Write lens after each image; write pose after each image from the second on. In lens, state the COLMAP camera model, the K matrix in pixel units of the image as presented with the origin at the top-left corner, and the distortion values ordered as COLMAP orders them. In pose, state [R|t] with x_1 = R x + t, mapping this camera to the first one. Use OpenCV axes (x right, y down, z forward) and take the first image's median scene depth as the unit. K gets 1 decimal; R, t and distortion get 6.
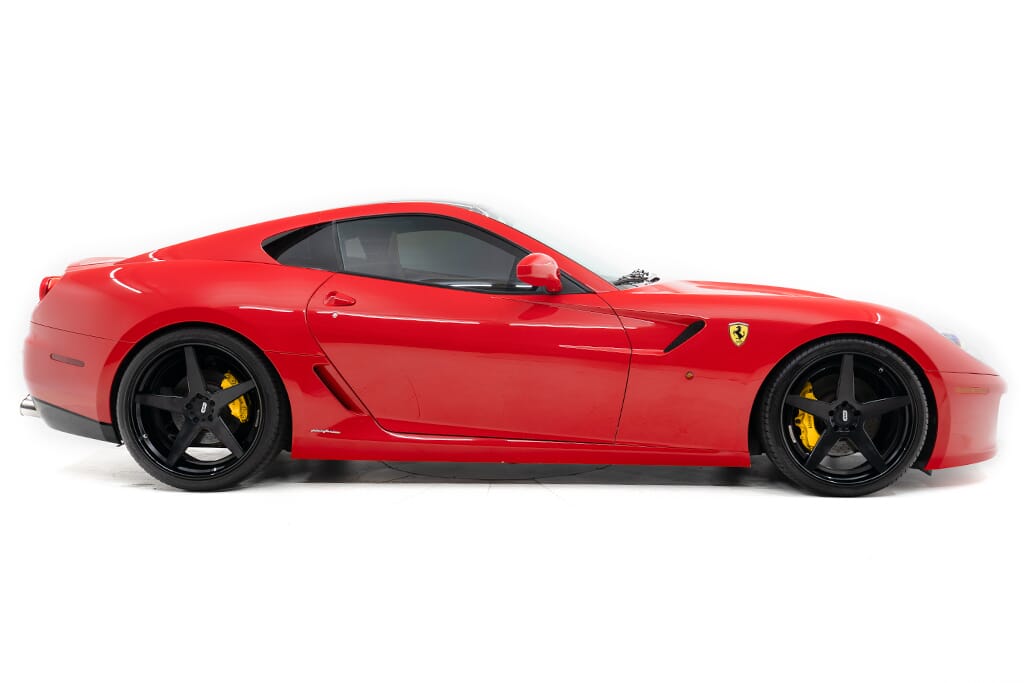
lens RADIAL K [[977.0, 0, 511.4], [0, 977.0, 340.6], [0, 0, 1]] dist [-0.100520, 0.000000]
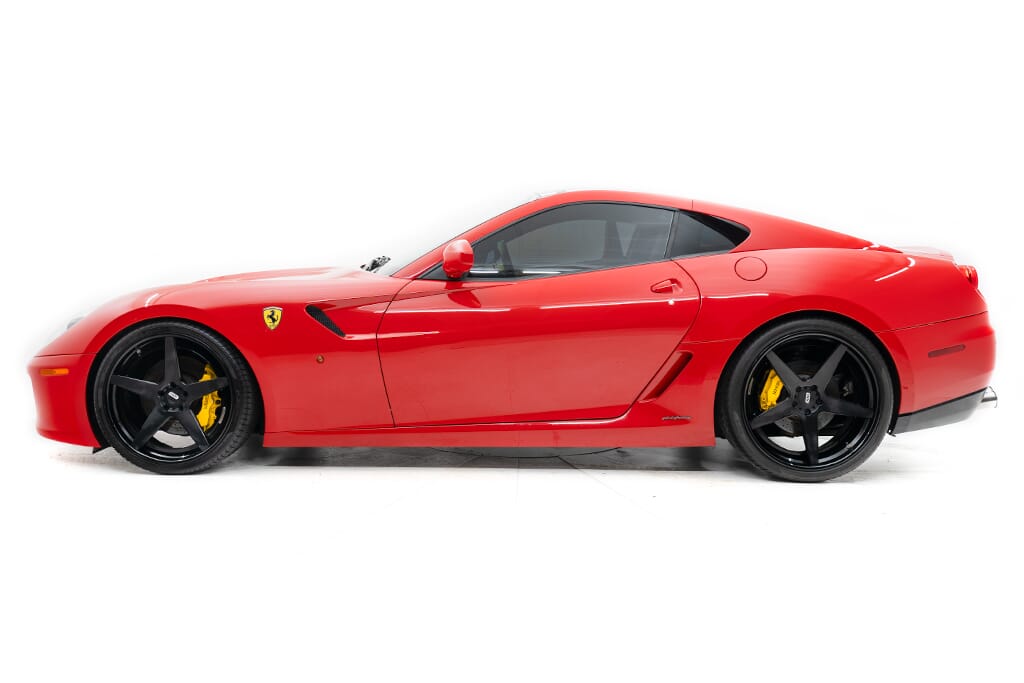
lens RADIAL K [[984.7, 0, 509.0], [0, 984.7, 339.2], [0, 0, 1]] dist [-0.063142, 0.000000]
pose [[0.970430, -0.027121, -0.239853, 0.328529], [0.029993, 0.999515, 0.008332, 0.006439], [0.239511, -0.015280, 0.970773, 0.022013]]
